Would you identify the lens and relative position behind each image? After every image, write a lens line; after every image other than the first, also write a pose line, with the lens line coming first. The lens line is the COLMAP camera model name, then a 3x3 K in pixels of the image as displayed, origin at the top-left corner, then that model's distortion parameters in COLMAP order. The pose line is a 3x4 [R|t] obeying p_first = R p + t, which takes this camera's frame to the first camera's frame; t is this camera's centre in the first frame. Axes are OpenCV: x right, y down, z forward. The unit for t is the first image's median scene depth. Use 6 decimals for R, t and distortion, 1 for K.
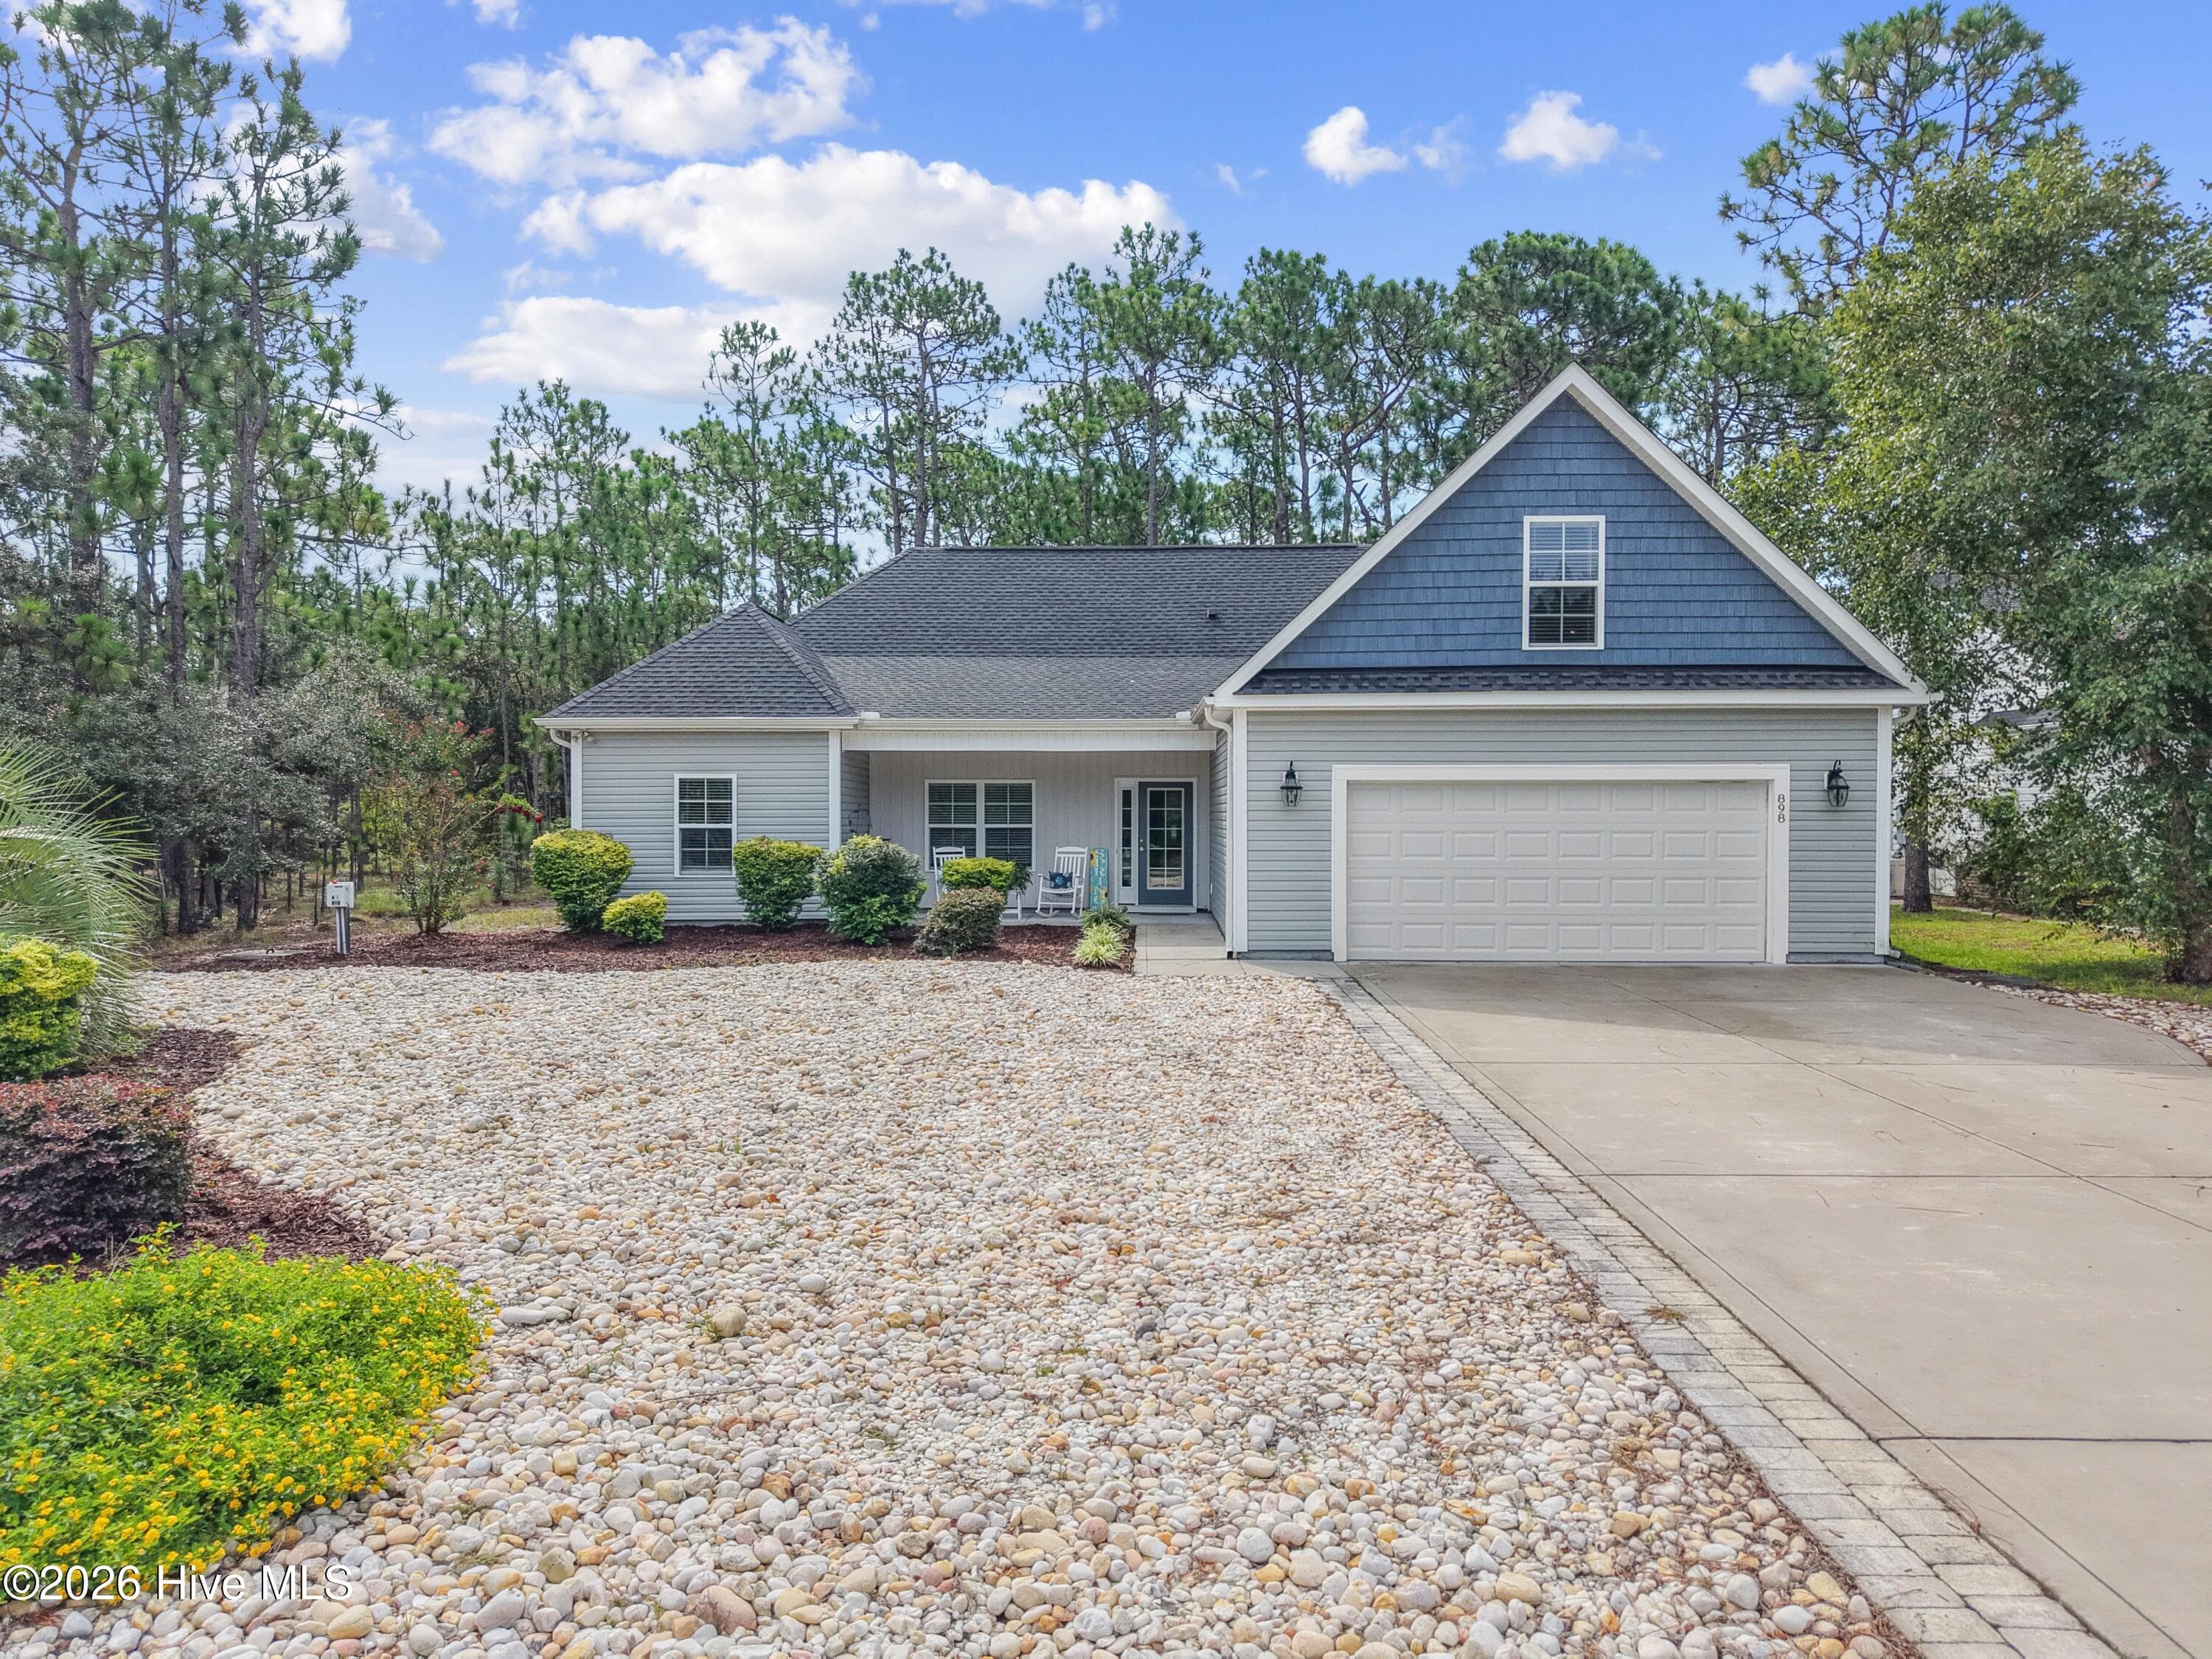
lens RADIAL K [[1471.5, 0, 1101.0], [0, 1471.5, 840.4], [0, 0, 1]] dist [0.022935, -0.022079]
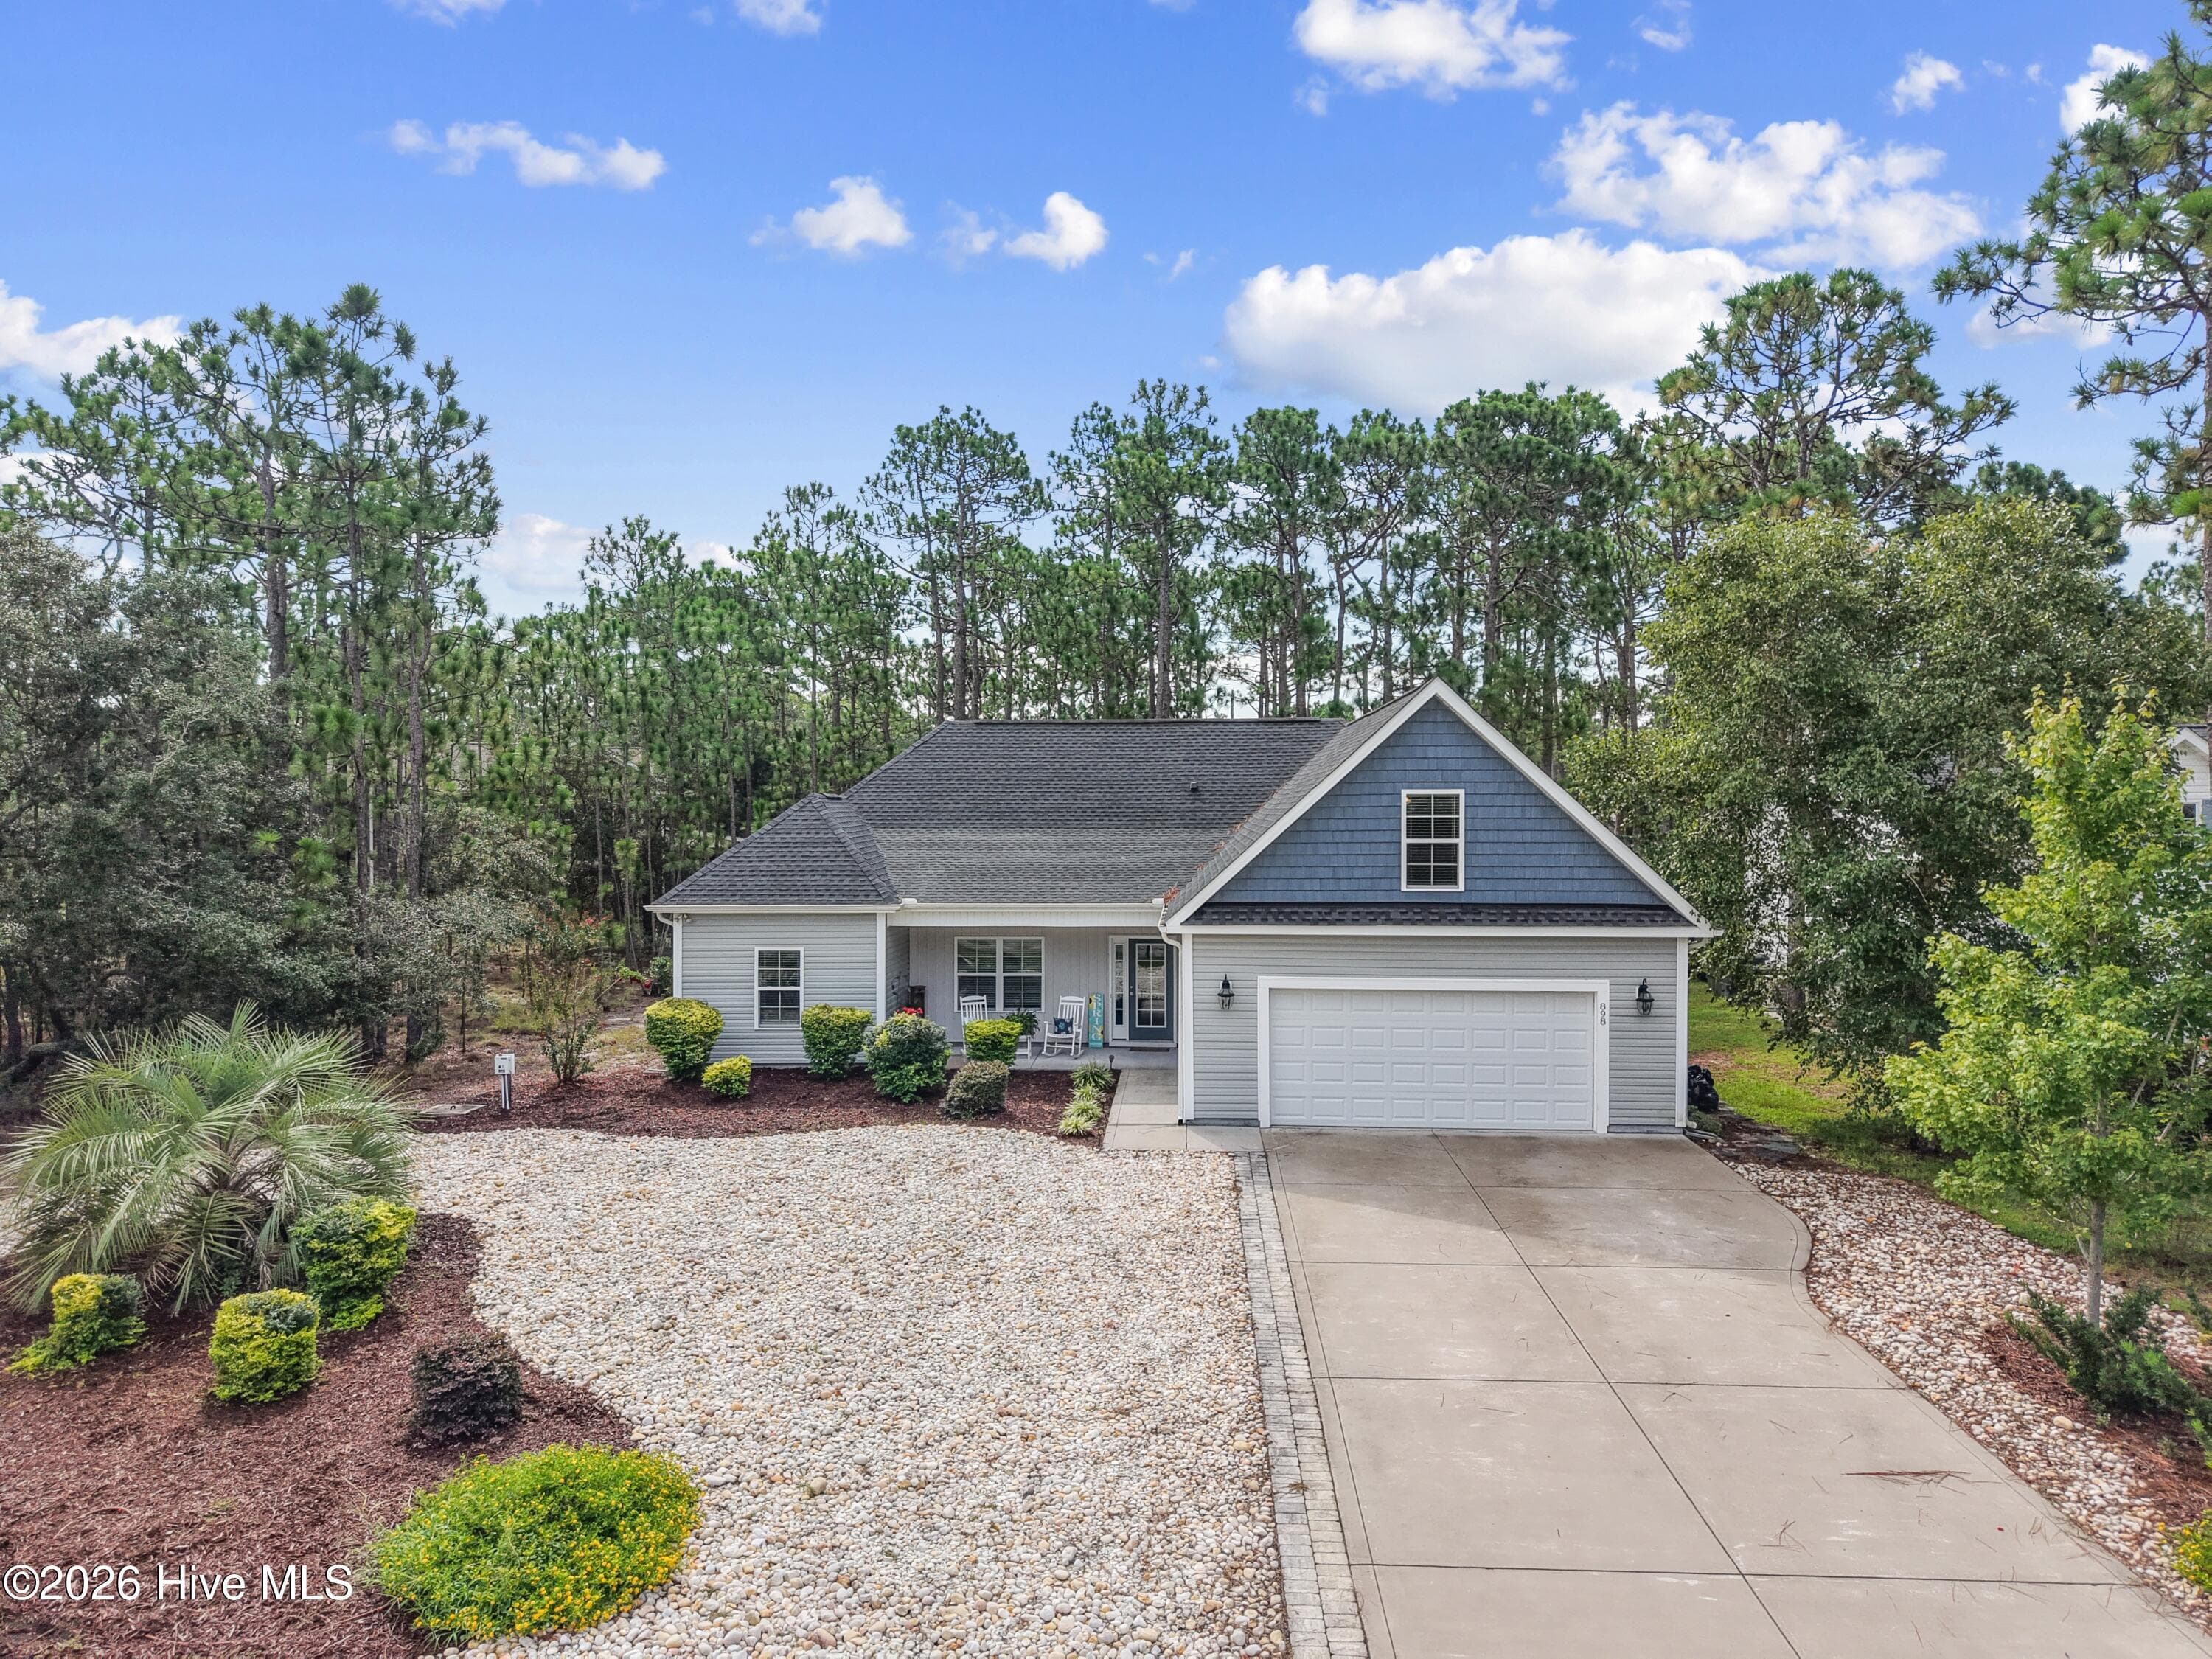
lens RADIAL K [[1471.5, 0, 1101.3], [0, 1471.5, 839.3], [0, 0, 1]] dist [0.022935, -0.022079]
pose [[0.999396, -0.001673, -0.034712, 0.063563], [0.001718, 0.999998, 0.001255, -0.175031], [0.034710, -0.001314, 0.999397, -0.310704]]
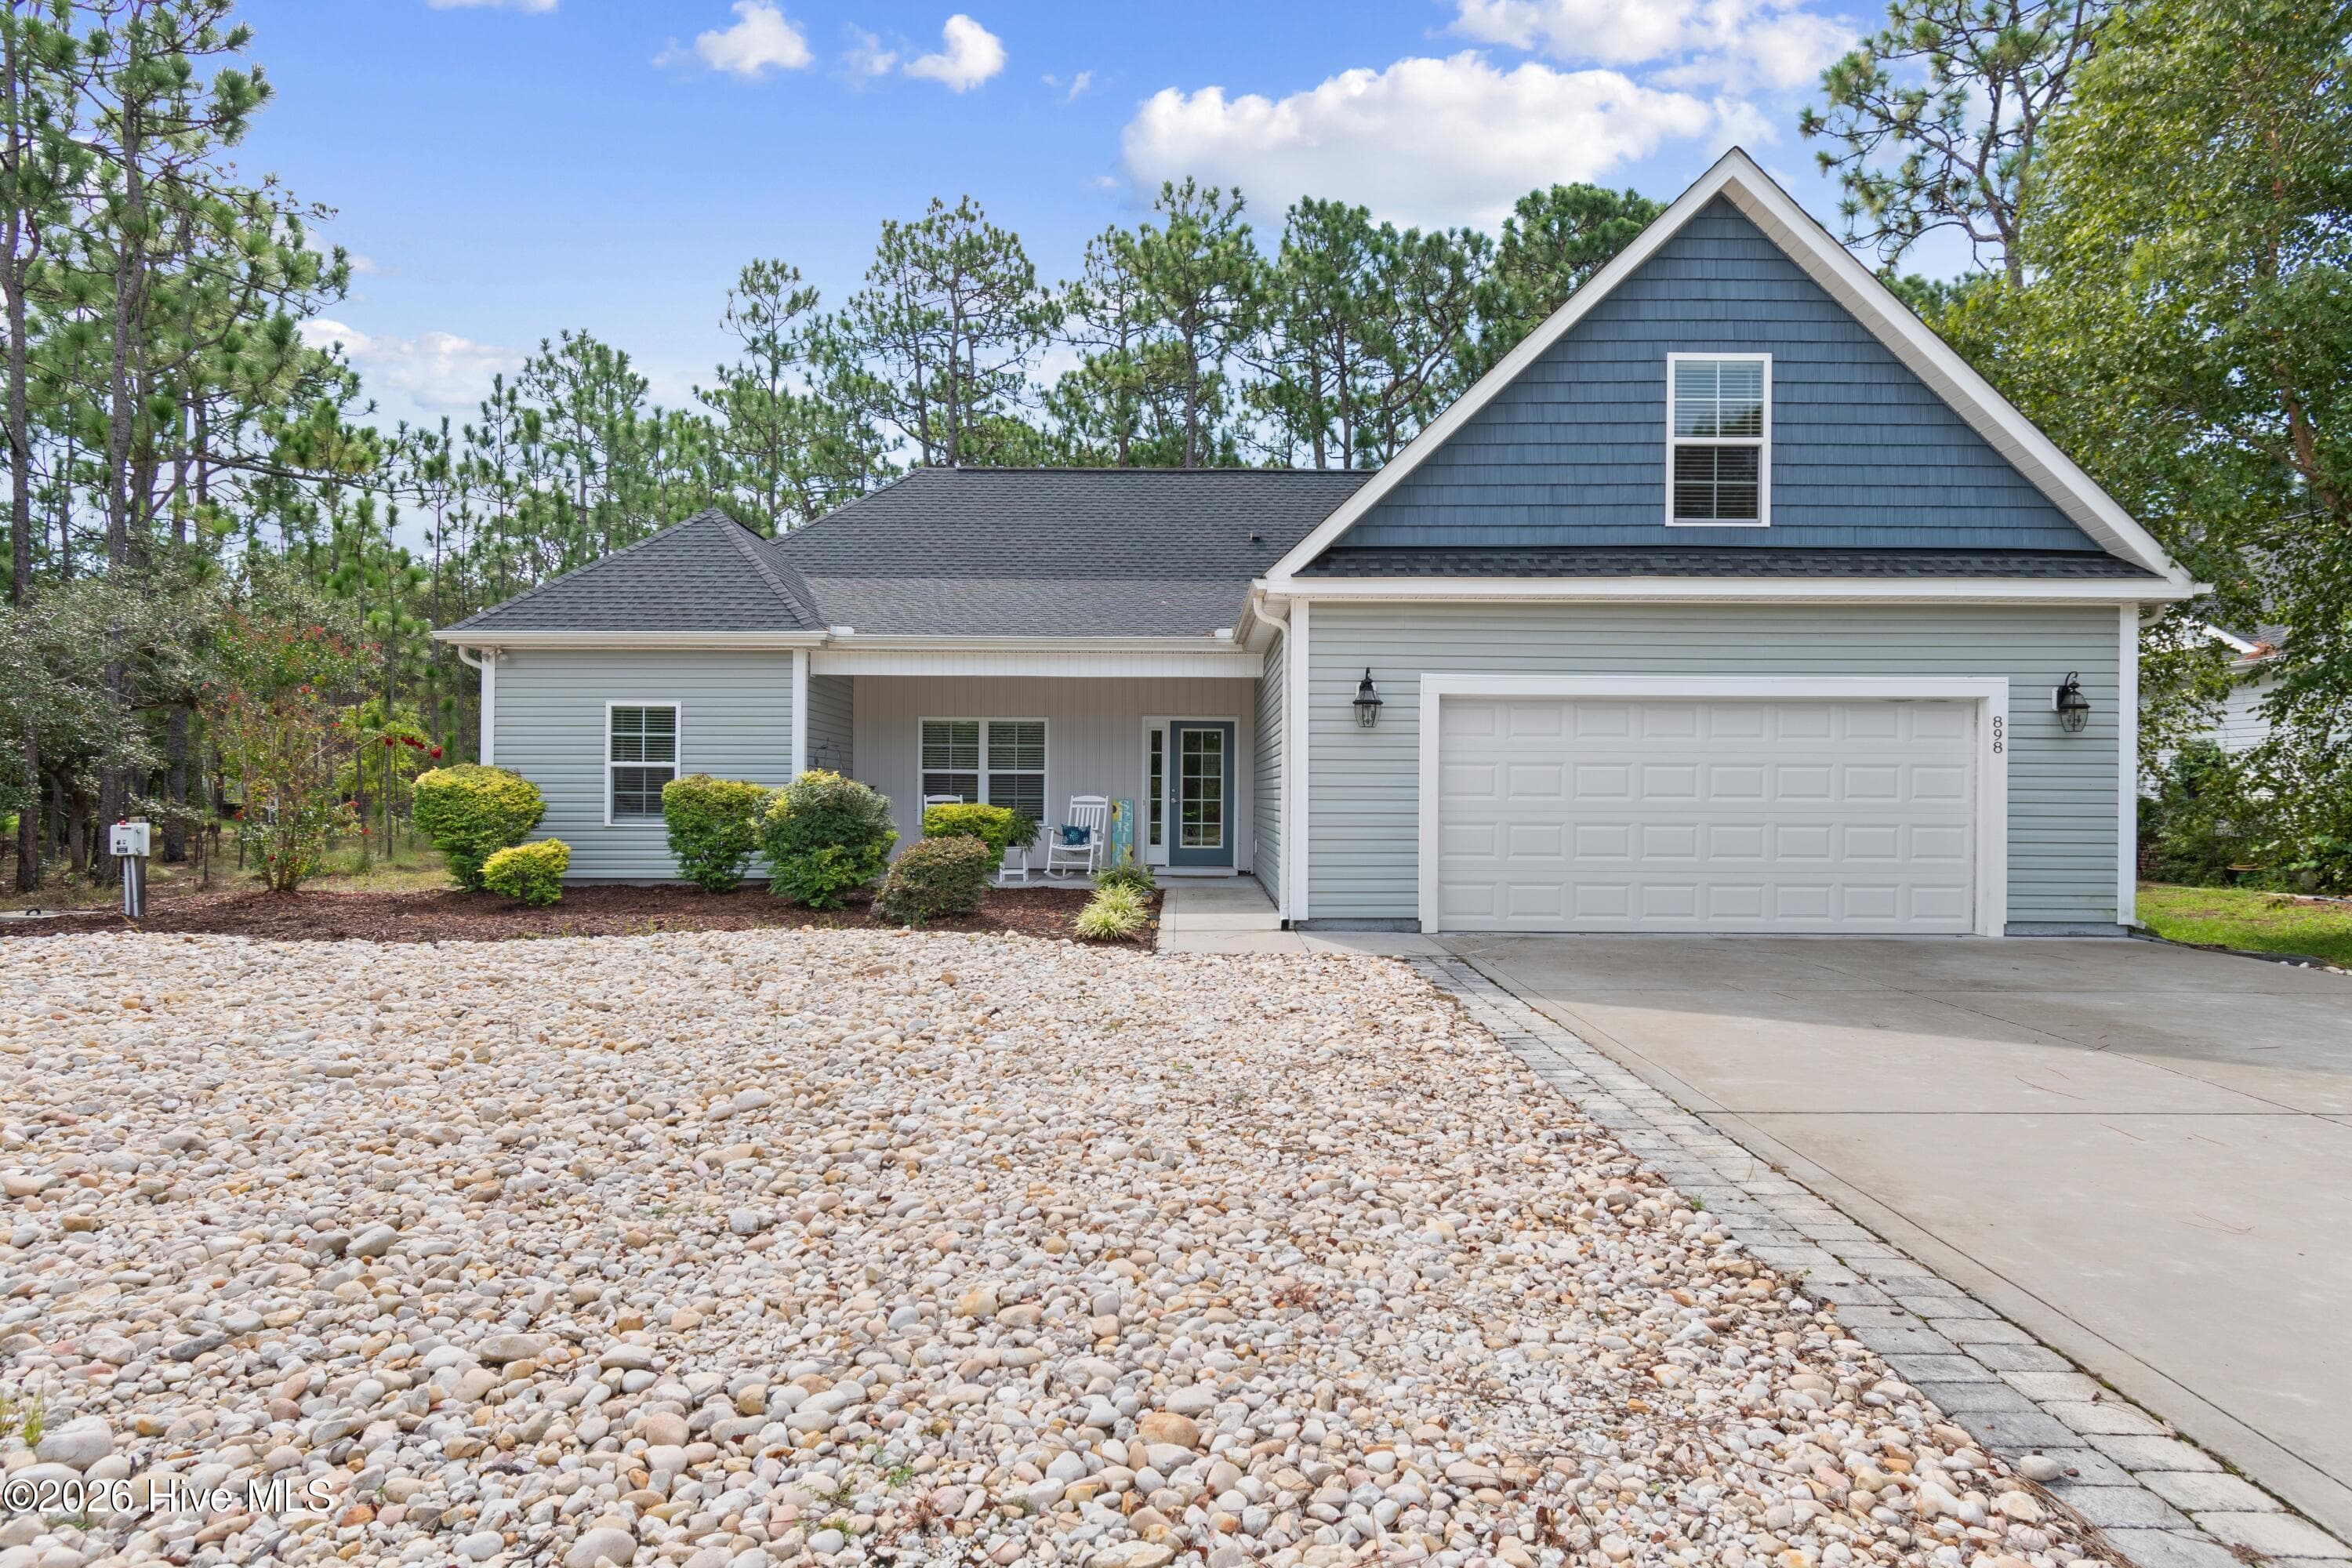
lens RADIAL K [[1346.4, 0, 1177.6], [0, 1346.4, 788.4], [0, 0, 1]] dist [-0.023061, 0.017042]
pose [[0.999670, 0.006742, 0.024797, 0.015162], [-0.006127, 0.999674, -0.024786, 0.025680], [-0.024956, 0.024626, 0.999385, 0.309003]]
